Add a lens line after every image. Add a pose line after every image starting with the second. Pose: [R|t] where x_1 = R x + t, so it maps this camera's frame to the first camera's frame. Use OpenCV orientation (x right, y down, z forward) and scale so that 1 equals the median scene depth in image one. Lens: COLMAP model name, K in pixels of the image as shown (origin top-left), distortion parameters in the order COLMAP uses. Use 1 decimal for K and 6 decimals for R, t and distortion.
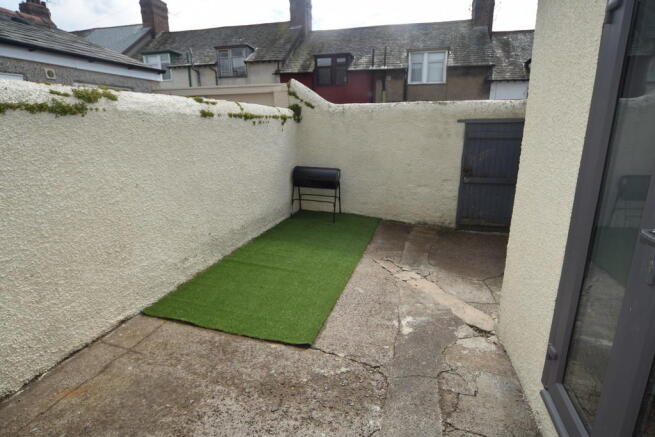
lens RADIAL K [[347.8, 0, 329.4], [0, 347.8, 217.7], [0, 0, 1]] dist [-0.017413, -0.000305]
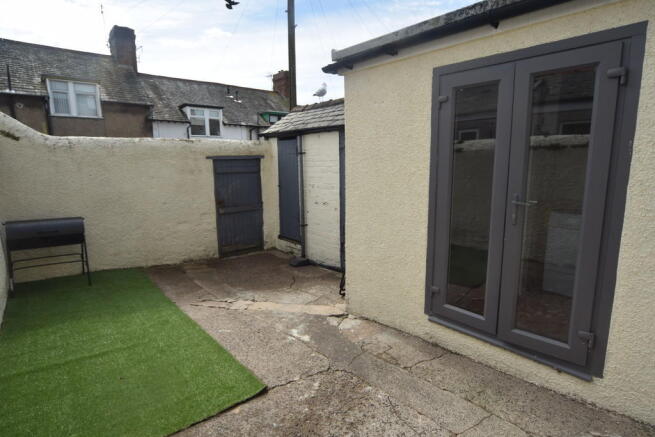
lens RADIAL K [[347.8, 0, 329.4], [0, 347.8, 217.7], [0, 0, 1]] dist [-0.017413, -0.000305]
pose [[0.570996, -0.132487, 0.810192, -0.294853], [0.216418, 0.976275, 0.007122, -0.024193], [-0.791913, 0.171274, 0.586122, 0.104431]]
